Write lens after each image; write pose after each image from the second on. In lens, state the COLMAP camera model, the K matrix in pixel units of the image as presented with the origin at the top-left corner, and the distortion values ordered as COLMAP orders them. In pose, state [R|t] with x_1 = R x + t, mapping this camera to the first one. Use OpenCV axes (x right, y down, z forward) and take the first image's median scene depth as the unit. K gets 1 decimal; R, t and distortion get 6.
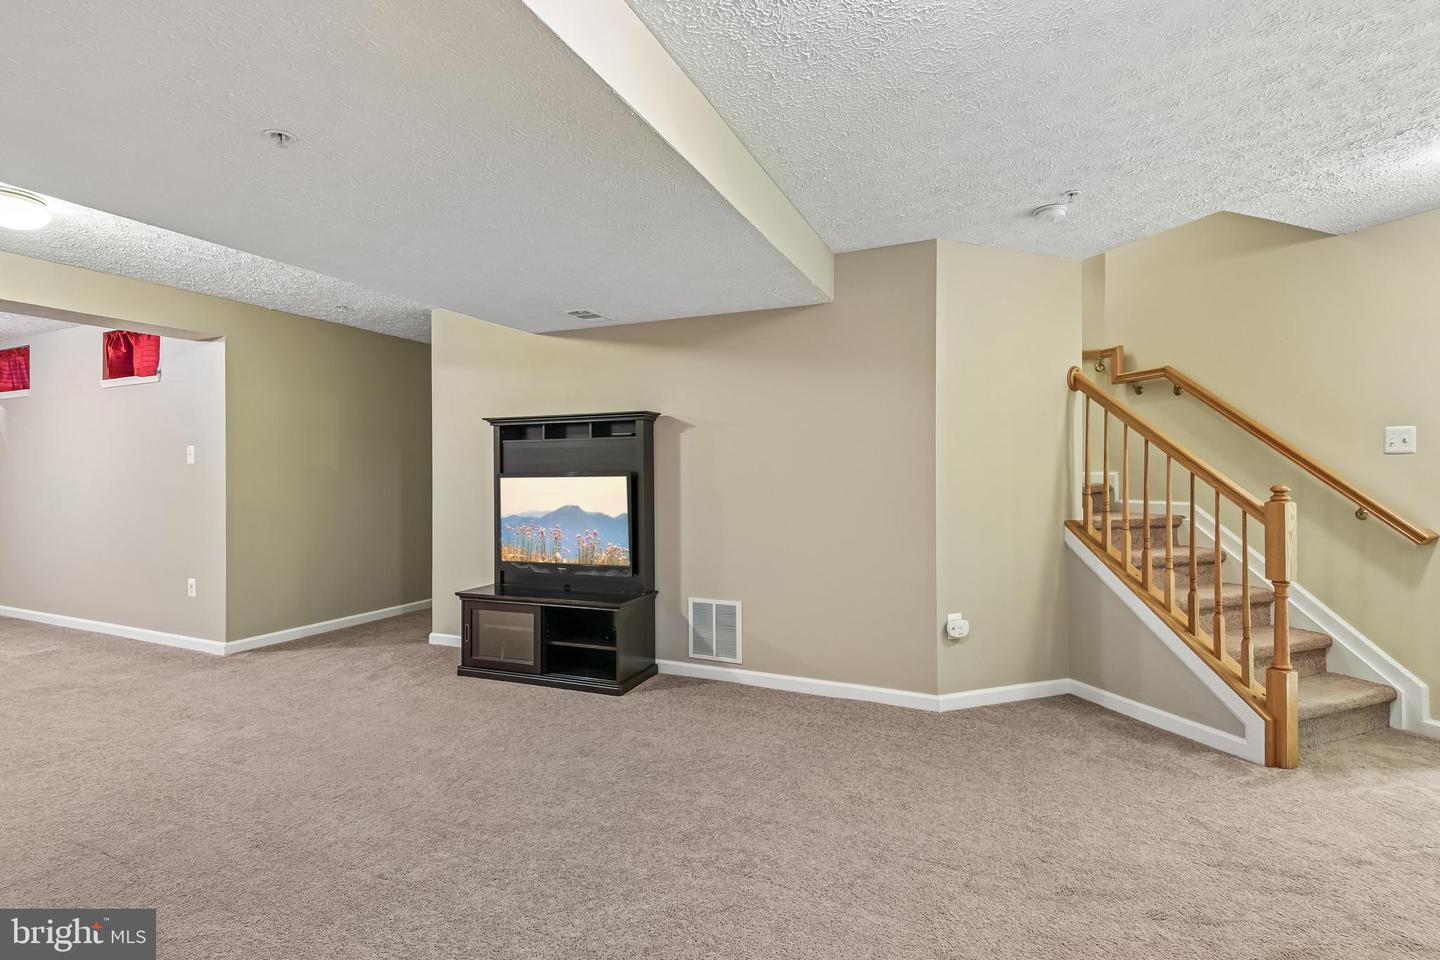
lens RADIAL K [[652.4, 0, 730.5], [0, 652.4, 467.4], [0, 0, 1]] dist [0.018638, -0.010652]
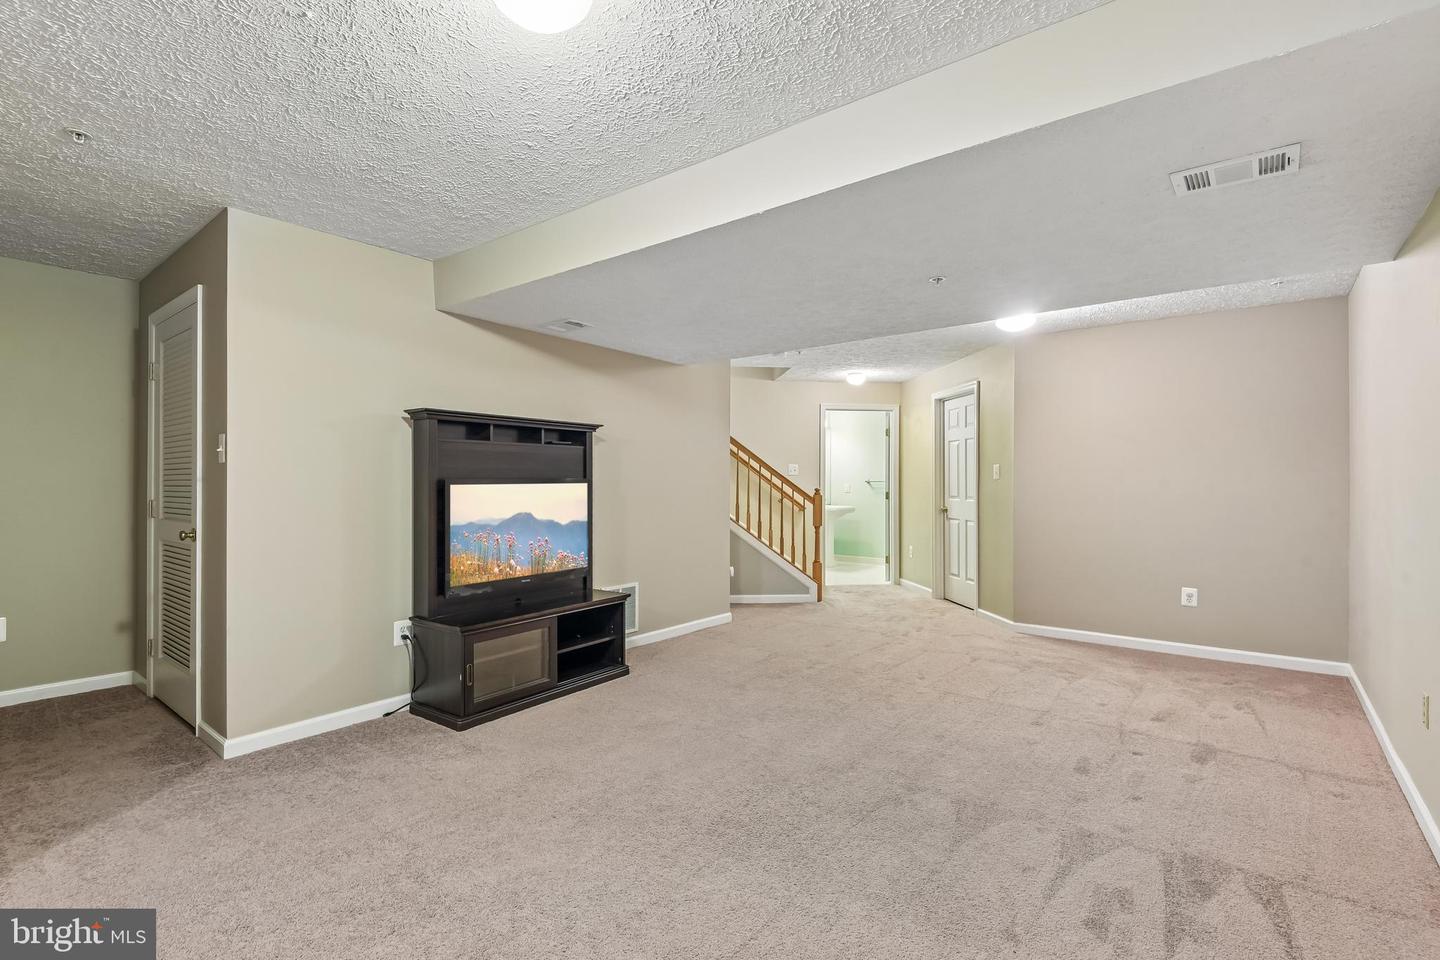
lens RADIAL K [[652.4, 0, 683.9], [0, 652.4, 485.2], [0, 0, 1]] dist [0.018638, -0.010652]
pose [[0.293219, 0.004163, 0.956036, -1.108062], [-0.005212, 0.999983, -0.002756, 0.018942], [-0.956031, -0.004175, 0.293235, 0.512319]]
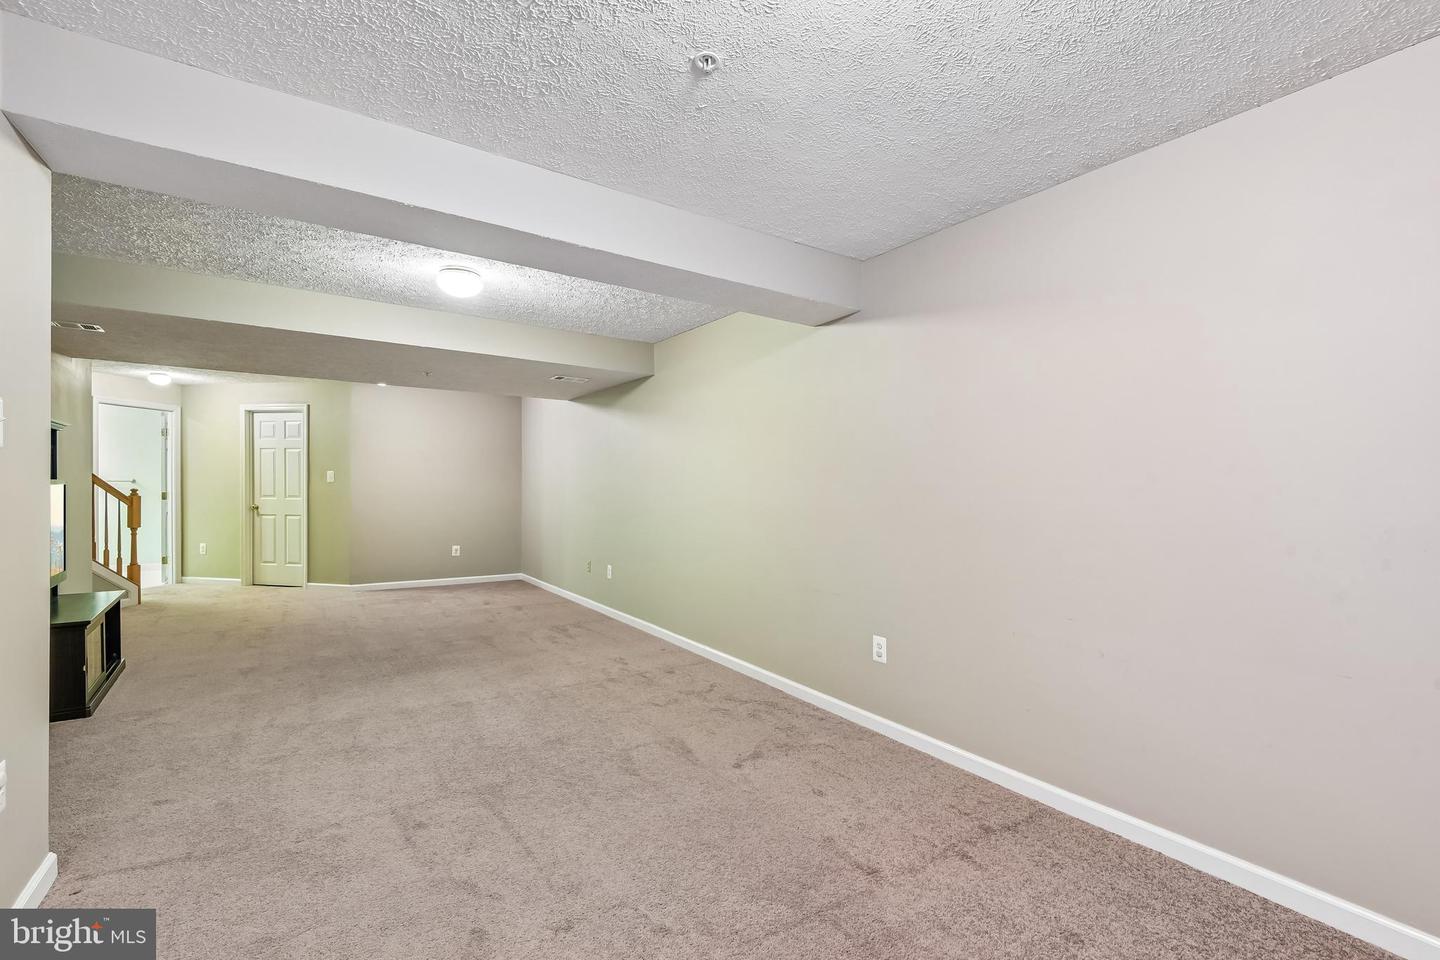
lens RADIAL K [[652.4, 0, 723.7], [0, 652.4, 484.7], [0, 0, 1]] dist [0.018638, -0.010652]
pose [[-0.826424, 0.002785, 0.563041, -1.553689], [-0.003563, 0.999942, -0.010176, 0.021433], [-0.563037, -0.010416, -0.826366, 1.197013]]
